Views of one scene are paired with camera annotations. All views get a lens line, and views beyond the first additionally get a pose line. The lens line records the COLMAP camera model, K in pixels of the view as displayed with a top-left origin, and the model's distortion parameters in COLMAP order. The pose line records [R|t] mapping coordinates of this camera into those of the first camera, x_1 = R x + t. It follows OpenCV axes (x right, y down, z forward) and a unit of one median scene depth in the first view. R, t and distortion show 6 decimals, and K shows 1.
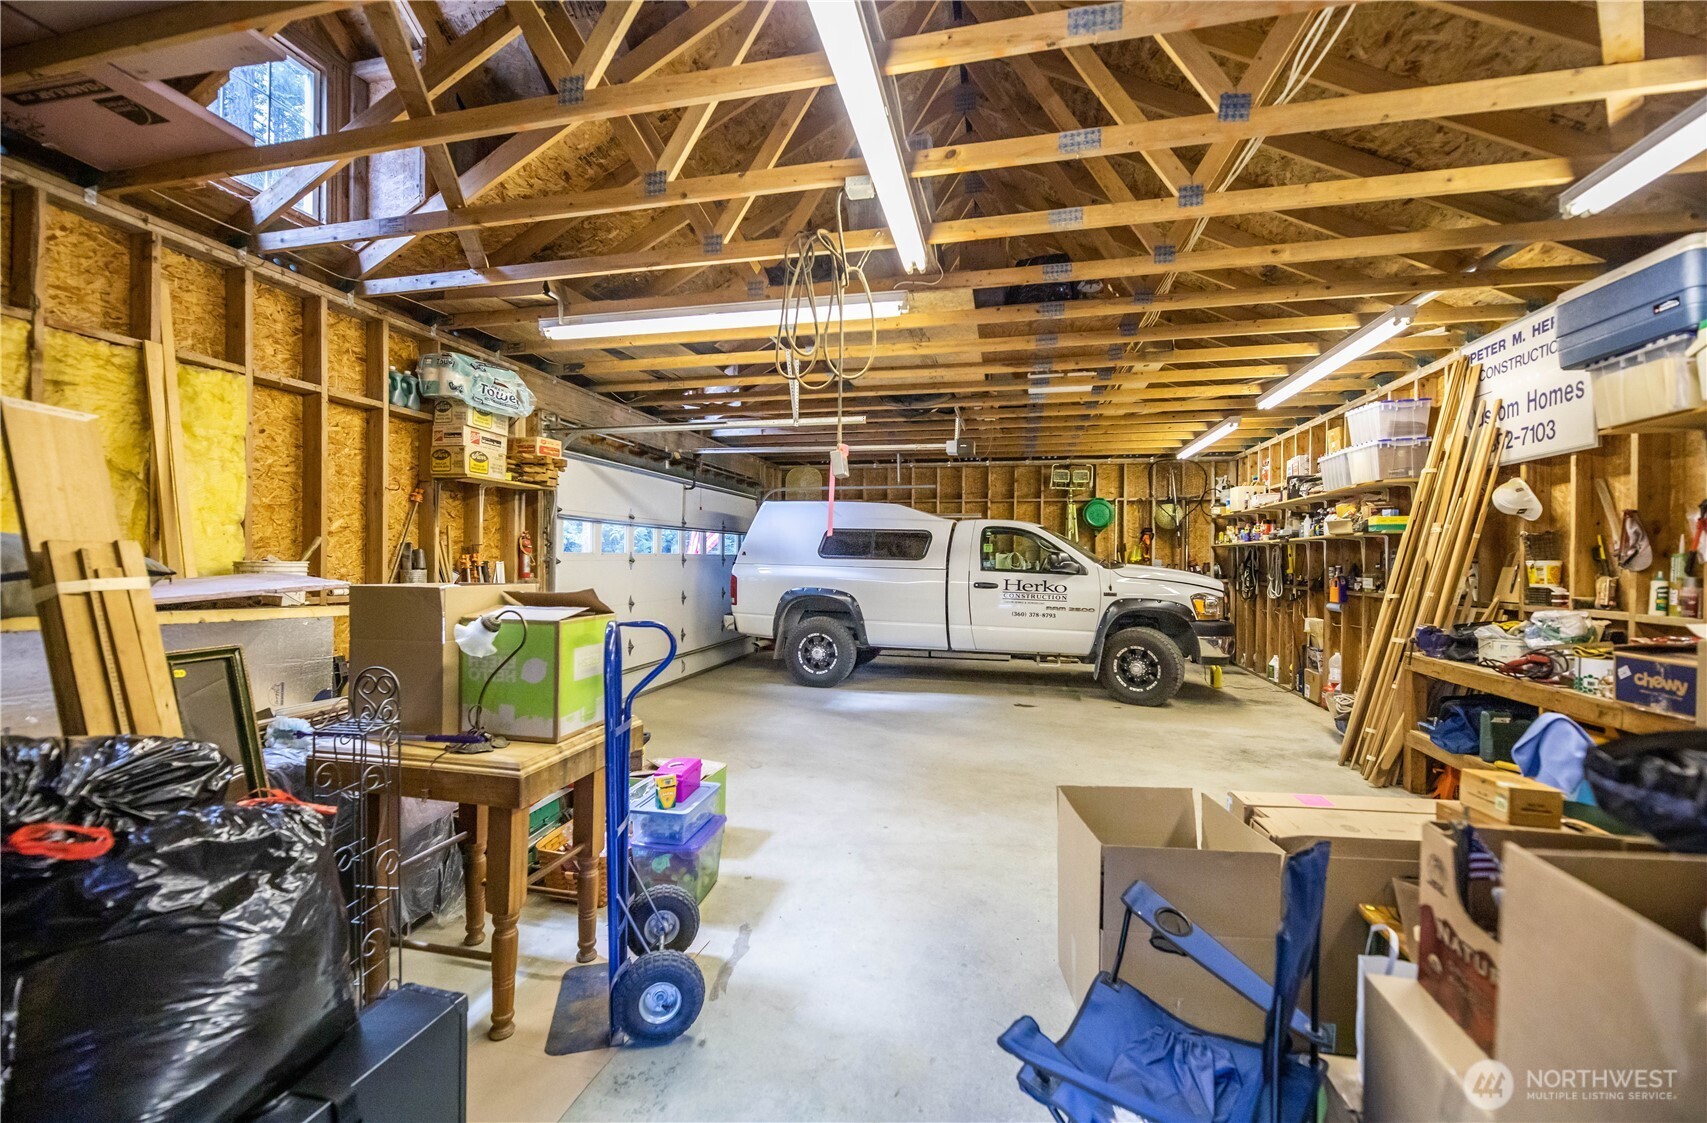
lens RADIAL K [[689.8, 0, 853.5], [0, 689.8, 561.5], [0, 0, 1]] dist [0.000227, 0.000001]
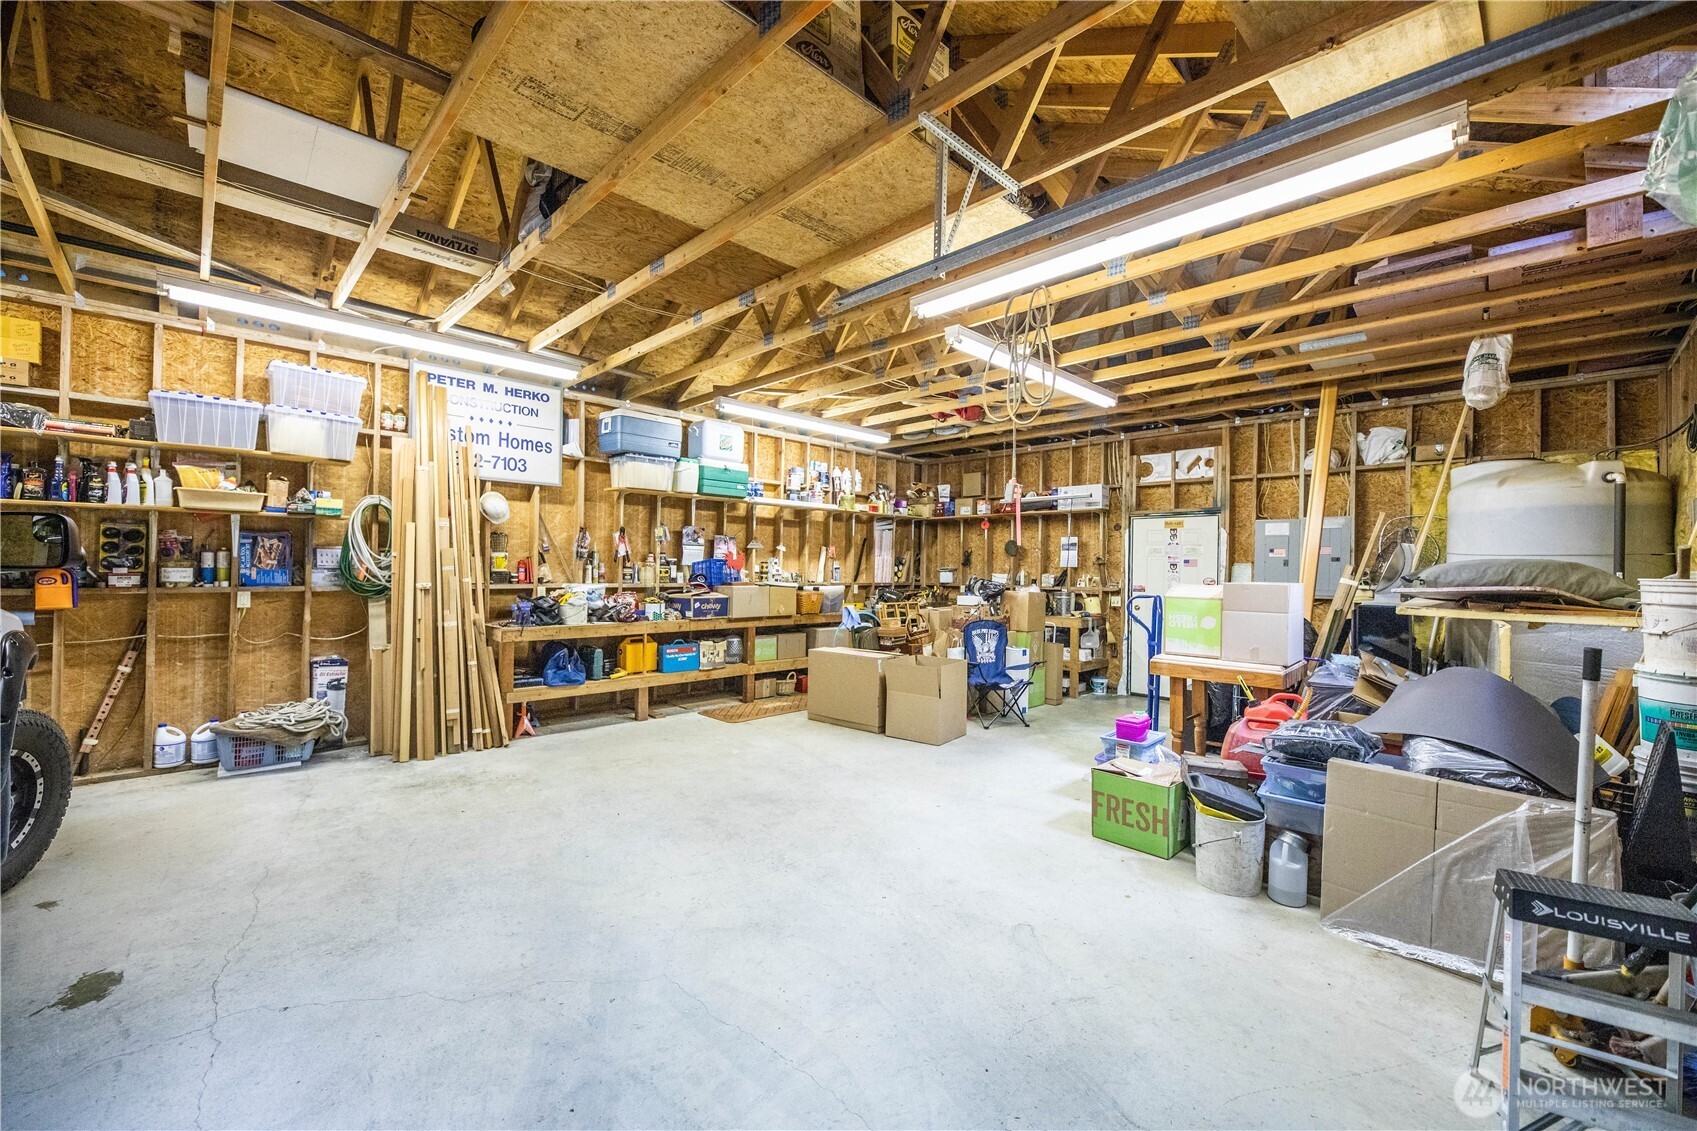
lens RADIAL K [[684.1, 0, 846.7], [0, 684.1, 563.9], [0, 0, 1]] dist [0.000735, -0.002923]
pose [[-0.844137, -0.019793, 0.535762, -0.355233], [-0.020408, 0.999780, 0.004782, 0.000412], [-0.535739, -0.006897, -0.844355, 1.762028]]
